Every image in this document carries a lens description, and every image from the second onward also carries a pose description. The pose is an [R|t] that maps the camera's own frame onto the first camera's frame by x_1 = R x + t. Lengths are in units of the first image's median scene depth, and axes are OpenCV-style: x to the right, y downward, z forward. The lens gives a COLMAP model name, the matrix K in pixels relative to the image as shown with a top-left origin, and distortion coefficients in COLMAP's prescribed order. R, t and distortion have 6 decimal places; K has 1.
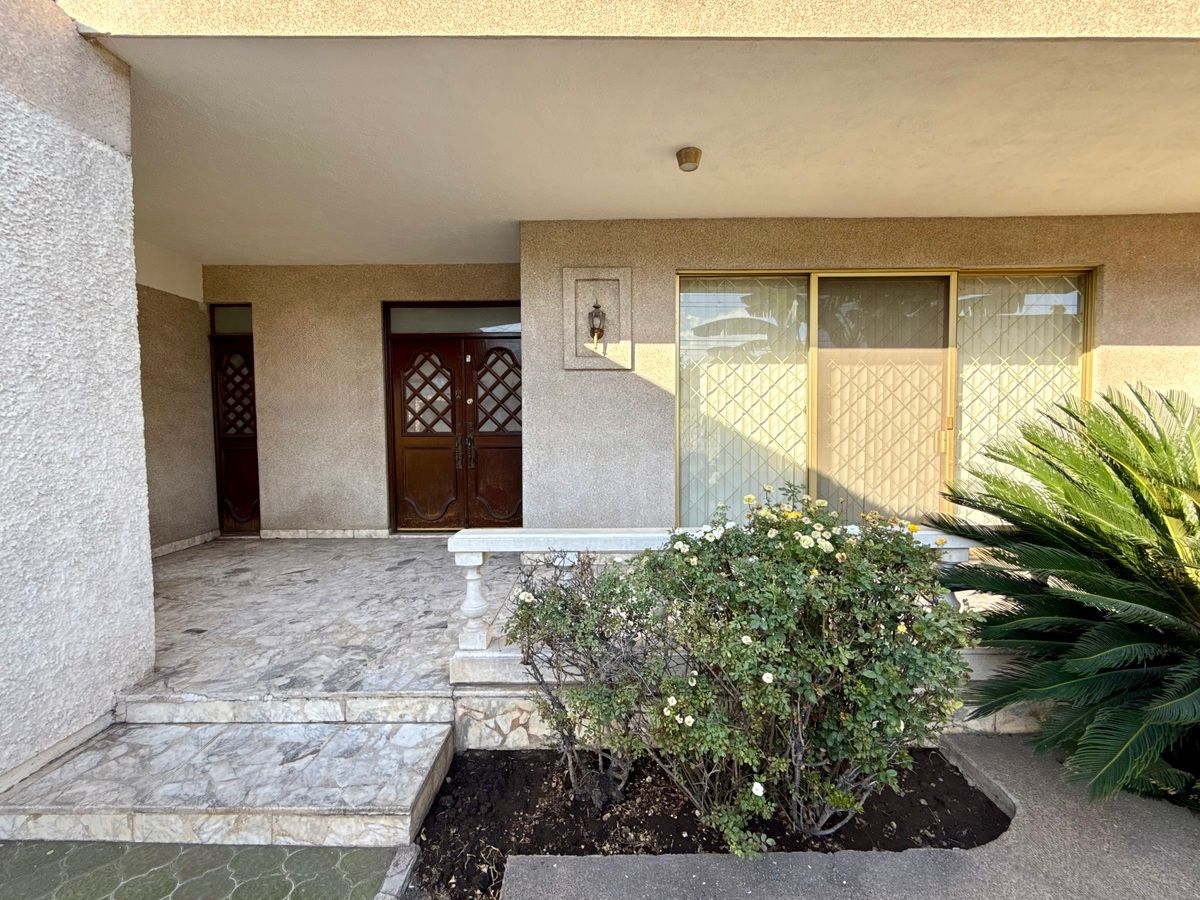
lens RADIAL K [[508.9, 0, 600.0], [0, 508.9, 450.0], [0, 0, 1]] dist [-0.001352, 0.000200]
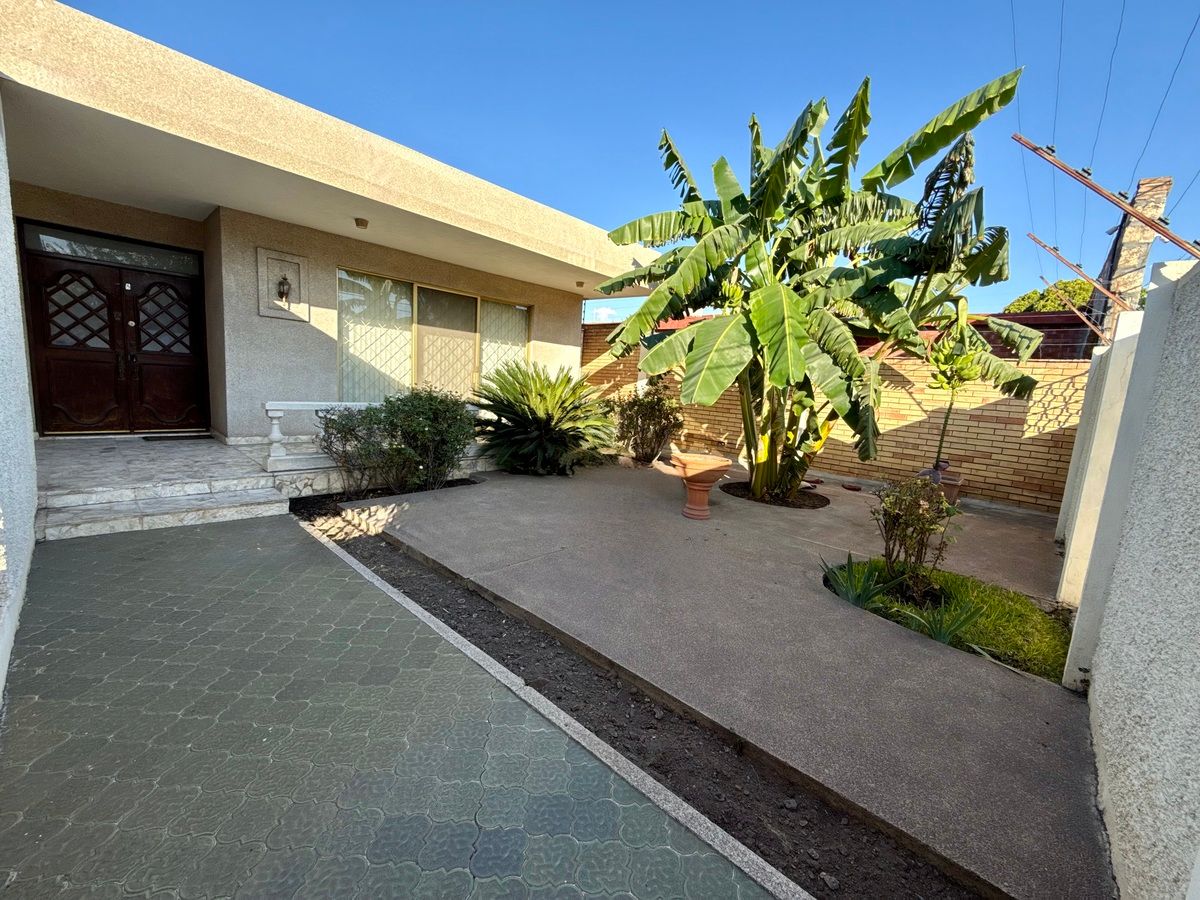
lens RADIAL K [[478.7, 0, 600.9], [0, 478.7, 446.5], [0, 0, 1]] dist [0.001610, -0.000202]
pose [[0.673042, -0.048526, 0.738010, -0.458822], [-0.028766, 0.995373, 0.091682, 0.071603], [-0.739044, -0.082935, 0.668532, -0.750729]]
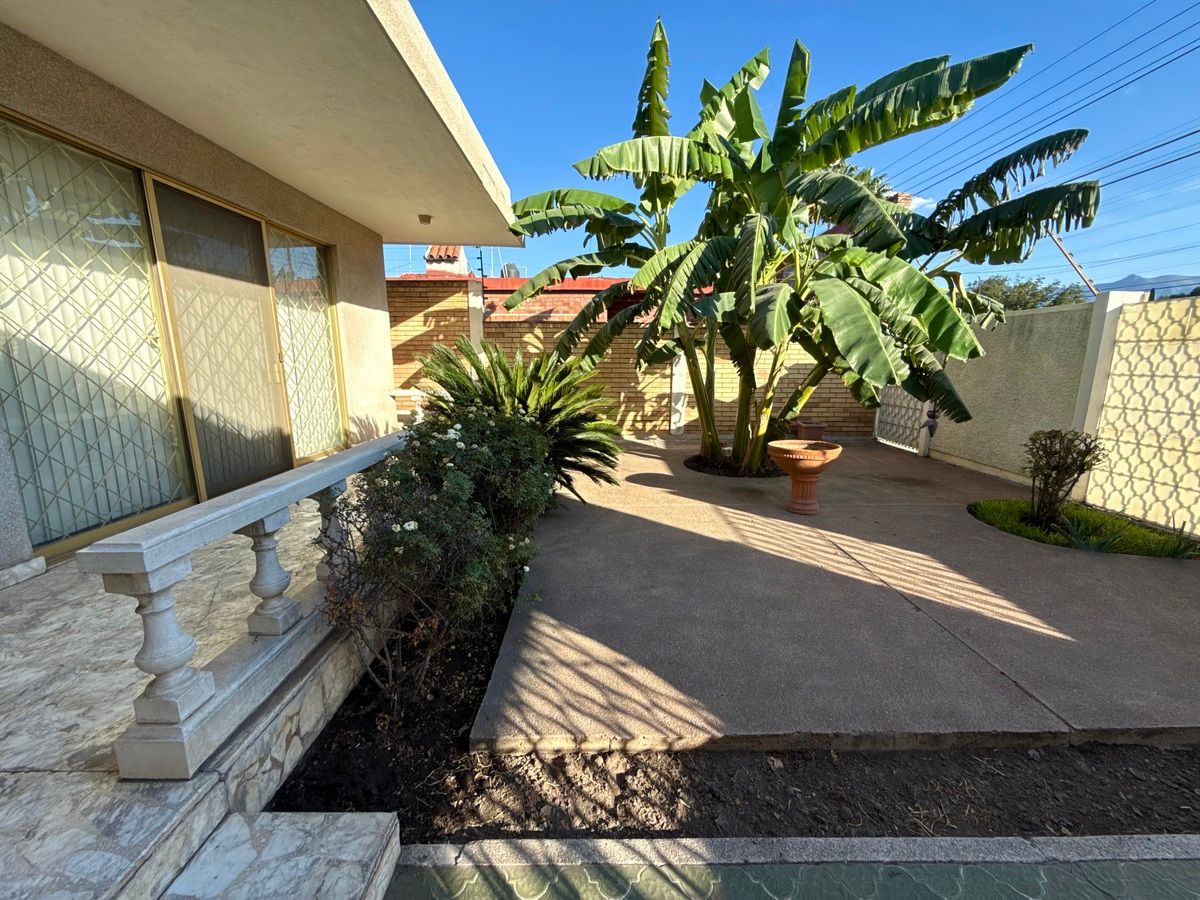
lens RADIAL K [[478.7, 0, 600.9], [0, 478.7, 446.5], [0, 0, 1]] dist [0.001610, -0.000202]
pose [[-0.011529, -0.174449, 0.984599, -0.435355], [0.054749, 0.983077, 0.174820, 0.001333], [-0.998434, 0.055921, -0.001783, 0.269976]]
